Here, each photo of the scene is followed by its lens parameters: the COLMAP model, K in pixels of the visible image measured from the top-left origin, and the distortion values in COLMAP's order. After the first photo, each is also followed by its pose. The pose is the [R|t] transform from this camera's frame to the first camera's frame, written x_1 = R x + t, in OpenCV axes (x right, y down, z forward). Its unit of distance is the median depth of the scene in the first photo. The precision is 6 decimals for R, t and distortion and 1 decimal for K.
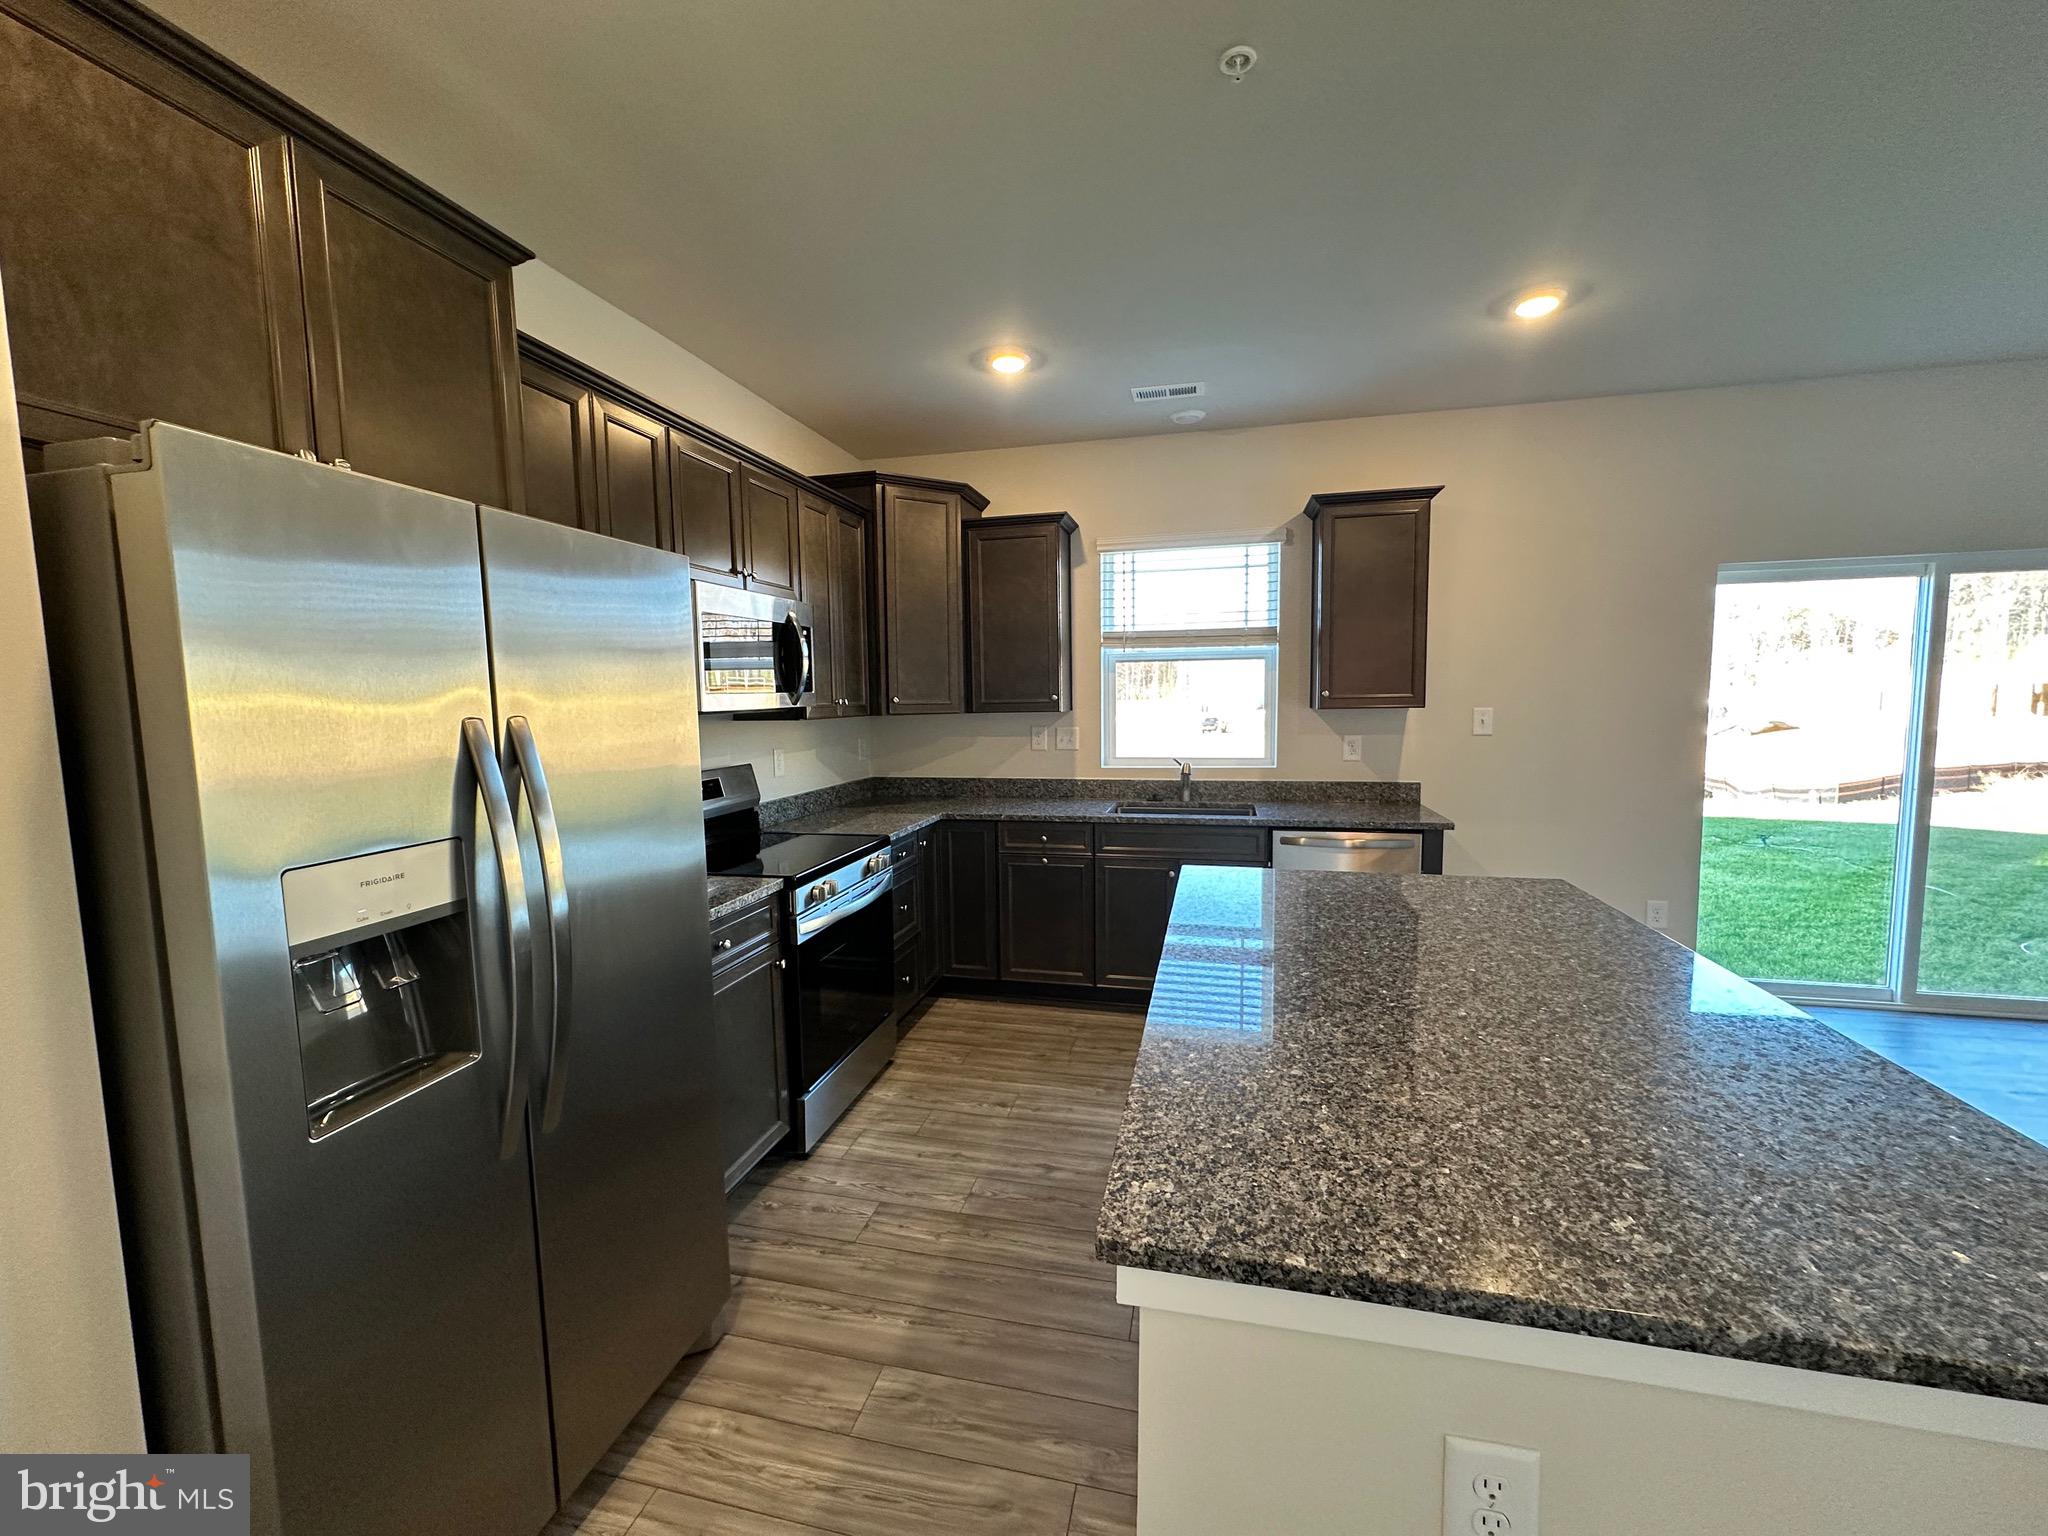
lens RADIAL K [[819.5, 0, 1016.4], [0, 819.5, 767.0], [0, 0, 1]] dist [-0.001559, -0.000104]
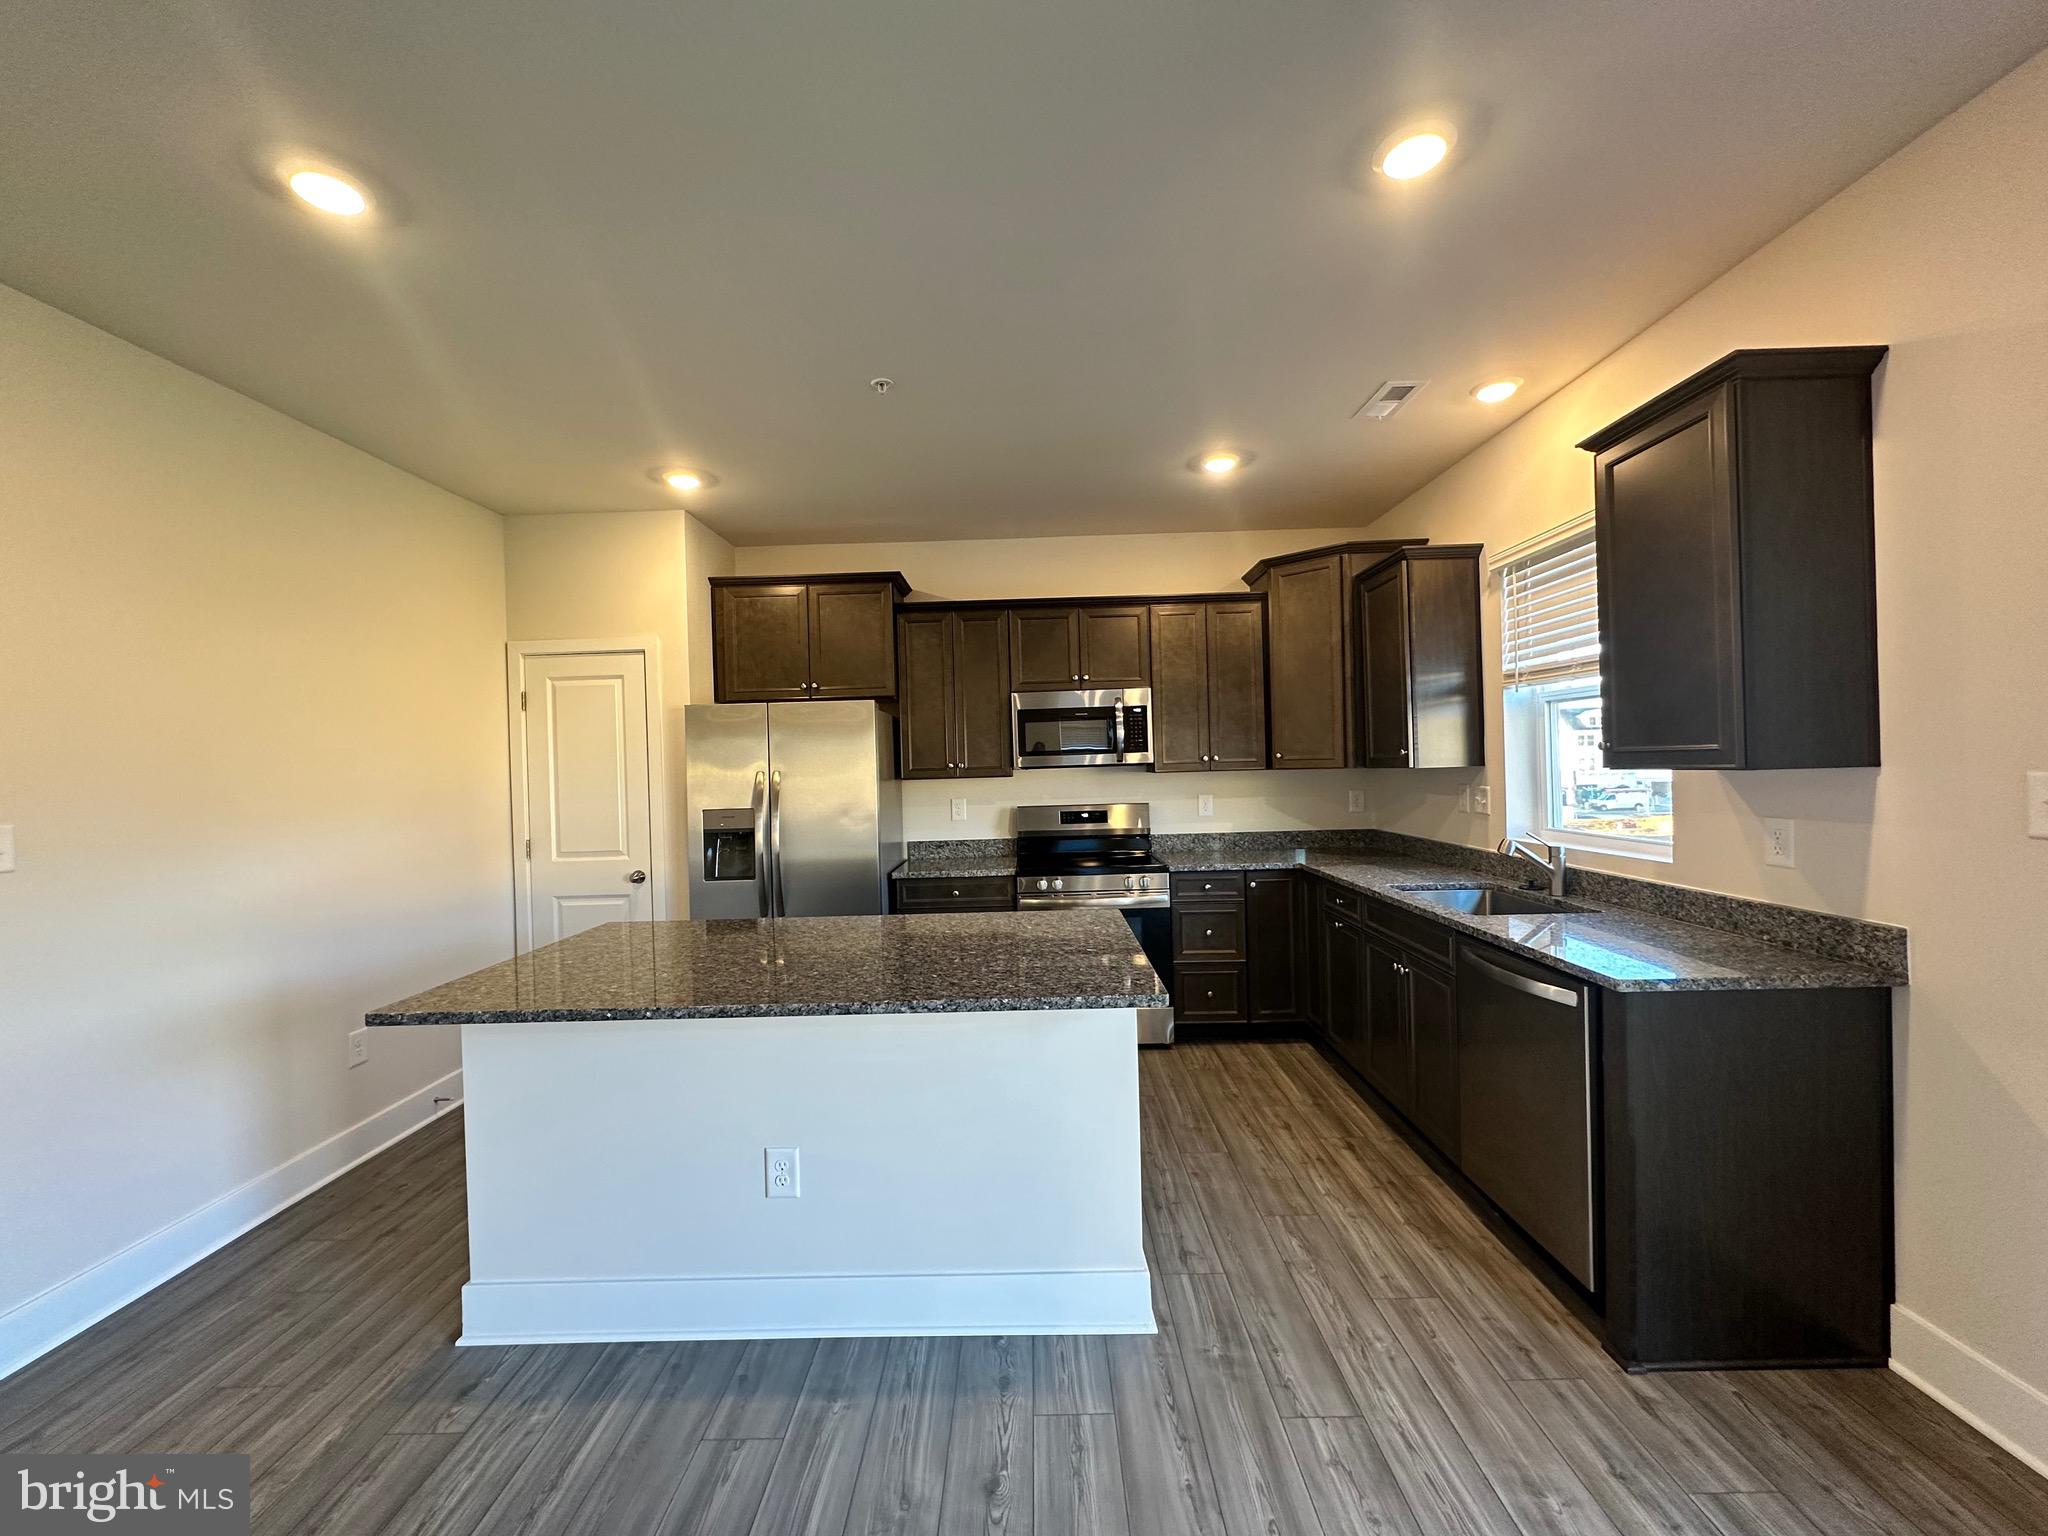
lens RADIAL K [[819.5, 0, 1025.3], [0, 819.5, 765.7], [0, 0, 1]] dist [-0.001559, -0.000104]
pose [[0.228762, 0.010474, -0.973426, 0.854930], [-0.061042, 0.998129, -0.003605, -0.042970], [0.971567, 0.060244, 0.228973, 0.410632]]
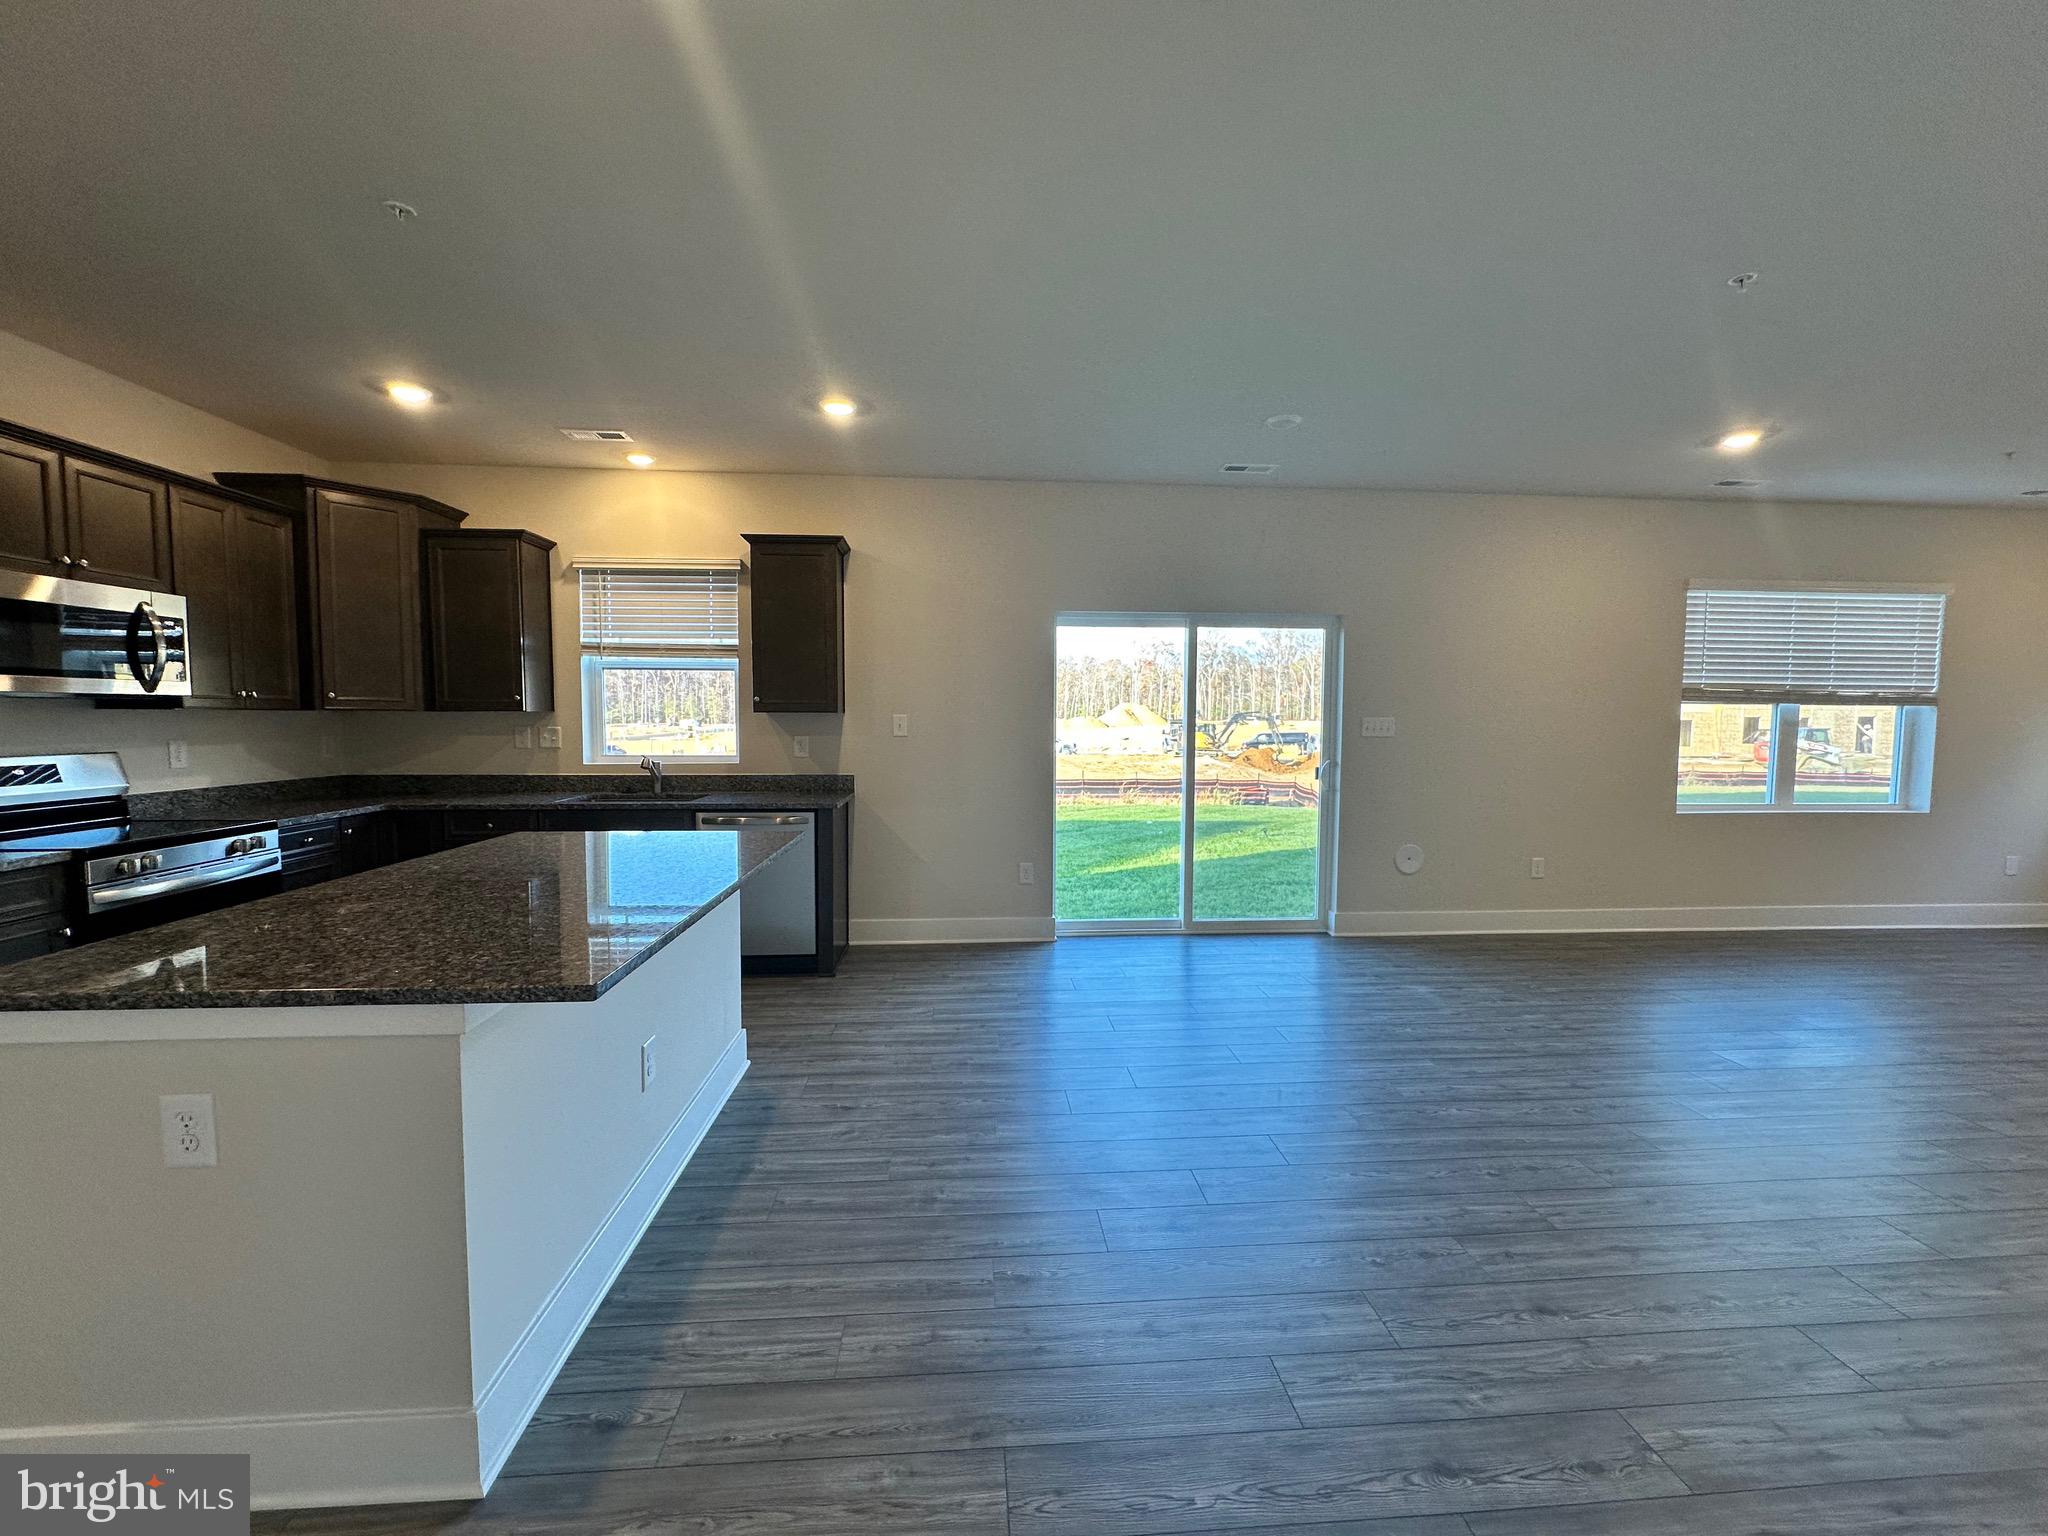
lens RADIAL K [[819.5, 0, 1021.7], [0, 819.5, 765.4], [0, 0, 1]] dist [-0.001559, -0.000104]
pose [[0.950722, 0.000820, 0.310042, 0.360290], [0.008233, 0.999577, -0.027888, 0.042499], [-0.309934, 0.029066, 0.950314, -0.249630]]
